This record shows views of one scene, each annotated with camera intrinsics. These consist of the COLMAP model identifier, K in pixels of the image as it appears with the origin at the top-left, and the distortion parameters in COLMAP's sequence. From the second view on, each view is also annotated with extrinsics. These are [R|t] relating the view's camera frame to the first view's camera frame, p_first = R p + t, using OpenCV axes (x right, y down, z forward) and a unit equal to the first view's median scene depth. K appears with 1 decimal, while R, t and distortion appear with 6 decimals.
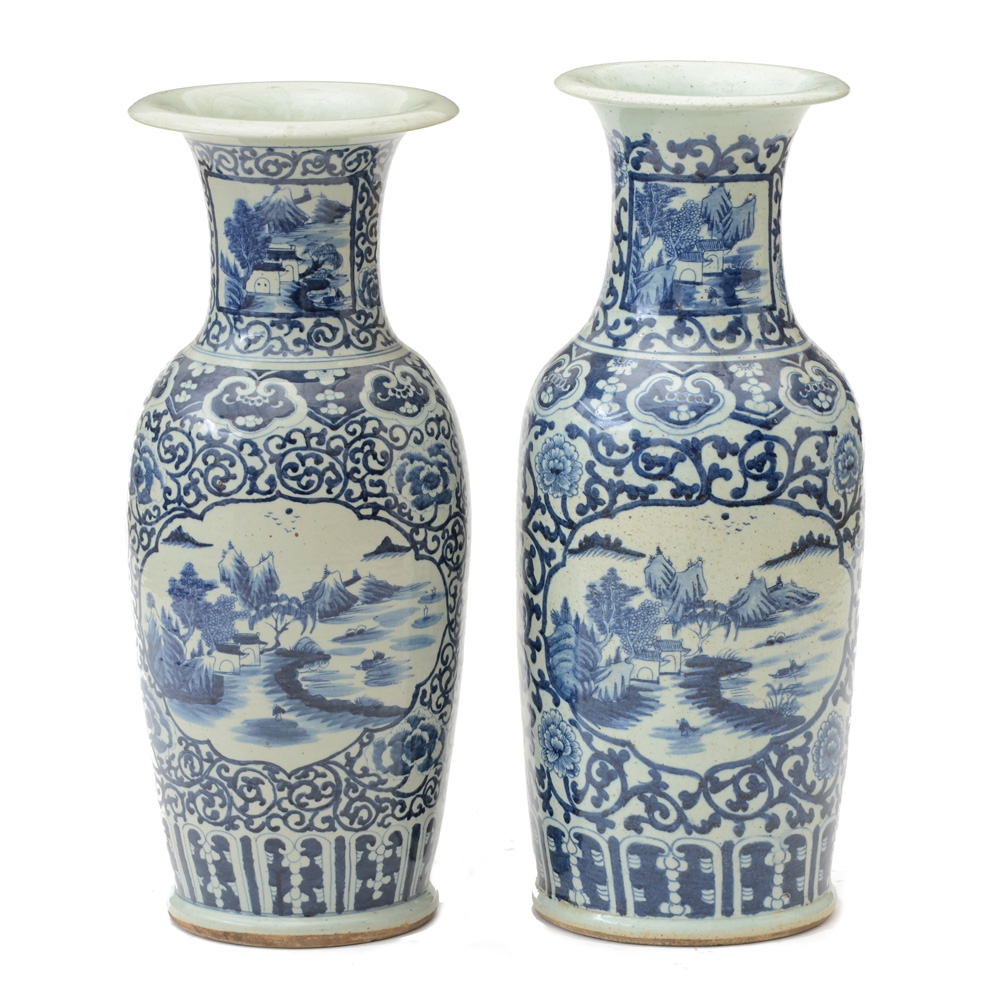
lens RADIAL K [[7050.7, 0, 483.1], [0, 7050.7, 488.1], [0, 0, 1]] dist [1.494974, 0.000000]
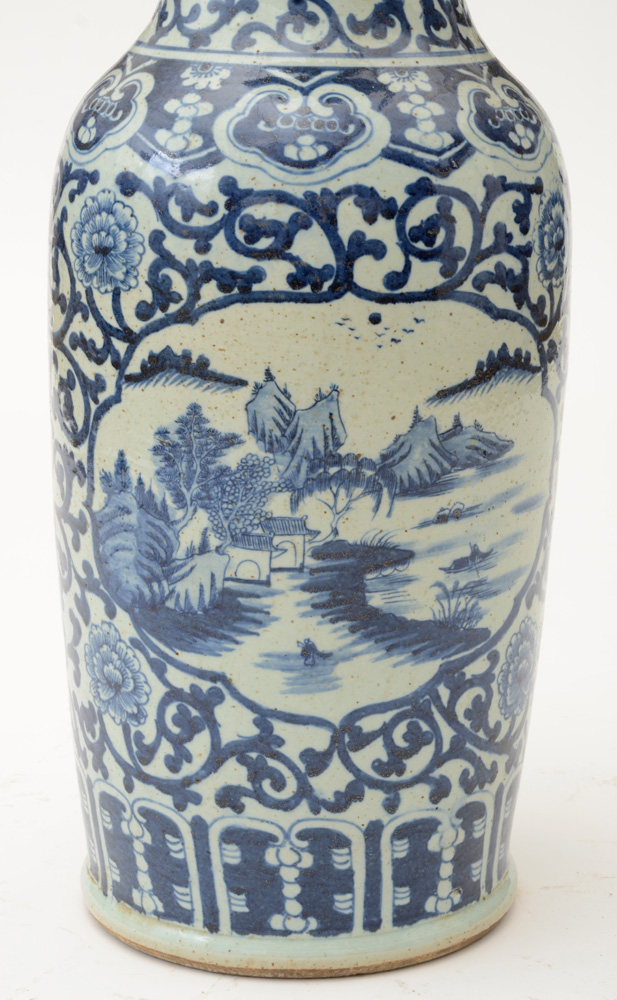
lens RADIAL K [[2359.6, 0, 317.6], [0, 2359.6, 508.5], [0, 0, 1]] dist [0.636538, 0.000000]
pose [[0.997933, -0.009707, 0.063520, 0.015706], [0.007127, 0.999146, 0.040712, 0.012096], [-0.063861, -0.040175, 0.997150, 0.785597]]
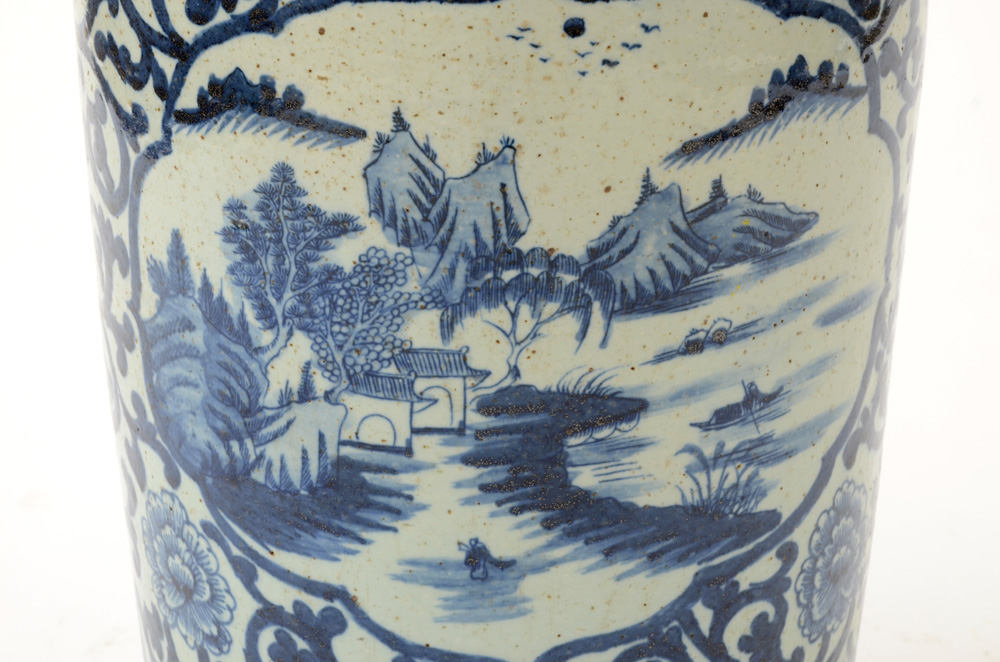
lens RADIAL K [[2936.2, 0, 500.1], [0, 2936.2, 328.8], [0, 0, 1]] dist [0.813465, 0.000000]
pose [[0.999772, -0.009995, -0.018849, 0.032866], [0.012608, 0.989496, 0.144011, -0.002744], [0.017212, -0.144215, 0.989397, 0.836675]]
